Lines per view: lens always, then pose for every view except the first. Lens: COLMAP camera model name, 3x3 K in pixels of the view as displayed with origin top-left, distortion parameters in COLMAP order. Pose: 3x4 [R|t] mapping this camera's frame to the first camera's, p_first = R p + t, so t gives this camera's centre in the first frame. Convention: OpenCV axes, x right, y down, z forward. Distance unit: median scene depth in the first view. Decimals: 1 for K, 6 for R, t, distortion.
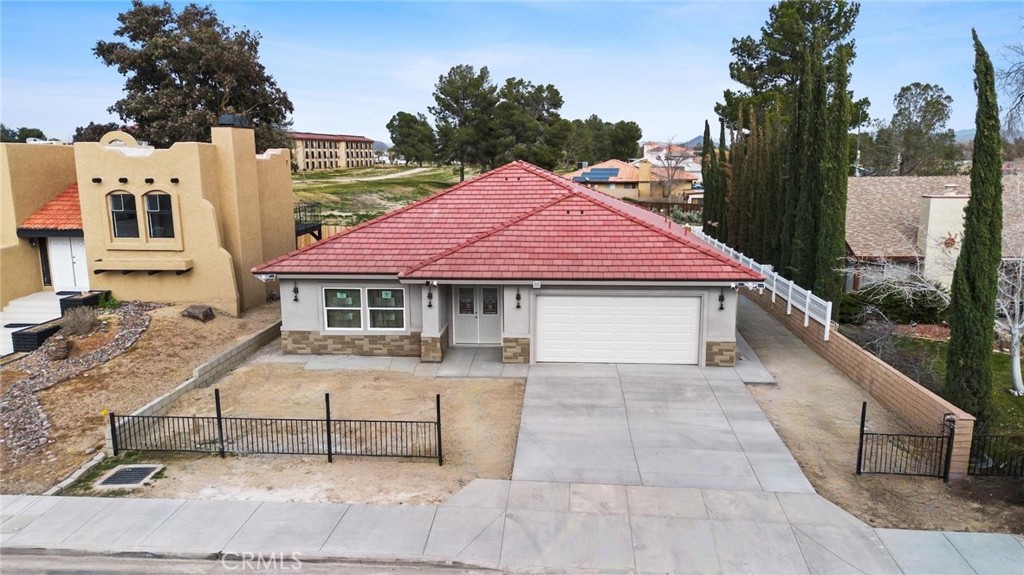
lens RADIAL K [[721.3, 0, 512.0], [0, 721.3, 287.5], [0, 0, 1]] dist [0.085106, -0.075503]
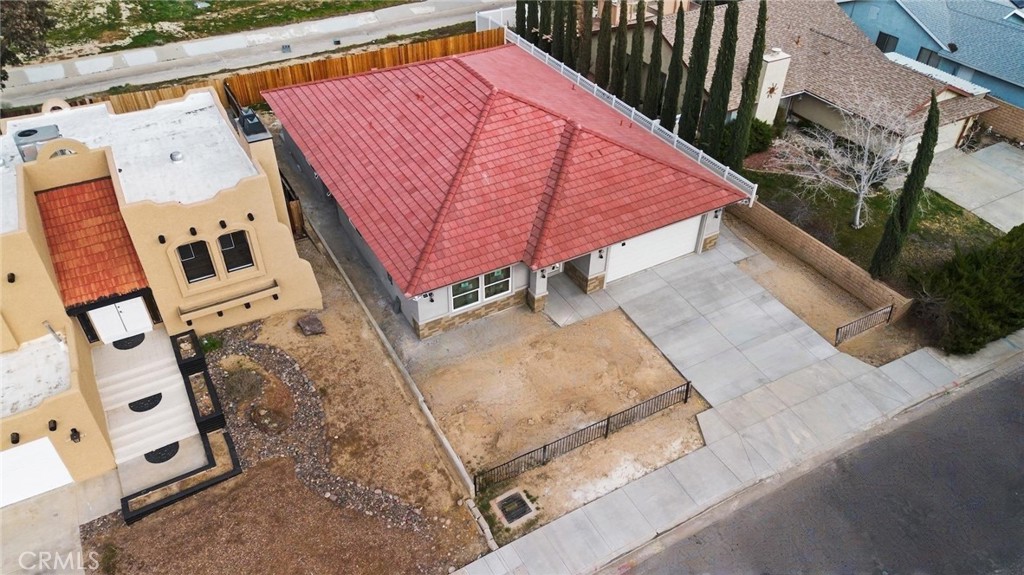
lens RADIAL K [[721.3, 0, 512.0], [0, 721.3, 287.5], [0, 0, 1]] dist [0.085106, -0.075503]
pose [[0.833989, -0.333334, 0.439718, -0.718857], [0.084871, 0.864915, 0.494690, -0.585534], [-0.545216, -0.375247, 0.749620, 0.071842]]
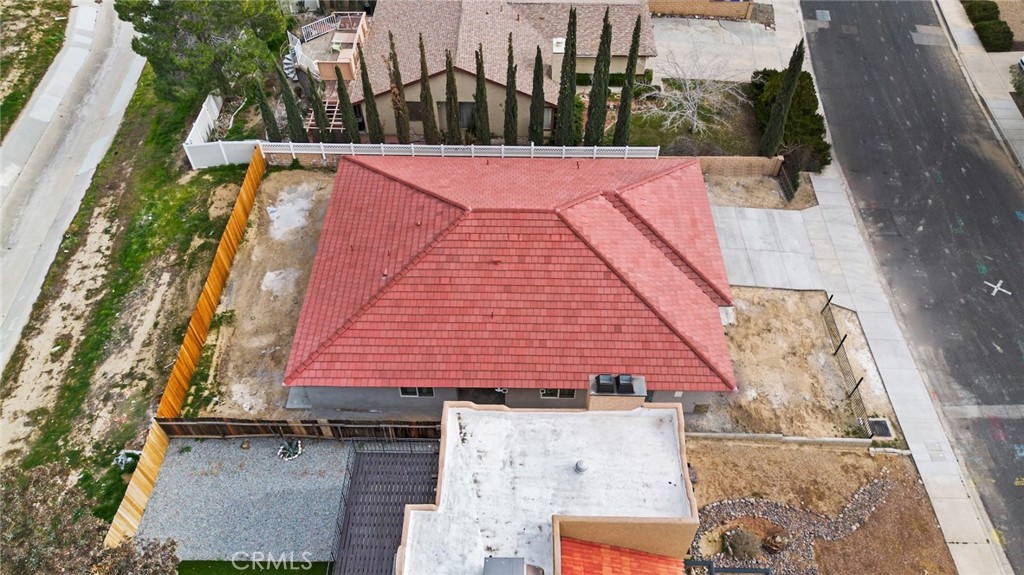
lens RADIAL K [[721.3, 0, 512.0], [0, 721.3, 287.5], [0, 0, 1]] dist [0.085106, -0.075503]
pose [[-0.056976, -0.751096, 0.657729, -1.103921], [0.178924, 0.640452, 0.746865, -1.264113], [-0.982212, 0.160237, 0.097899, 1.263965]]
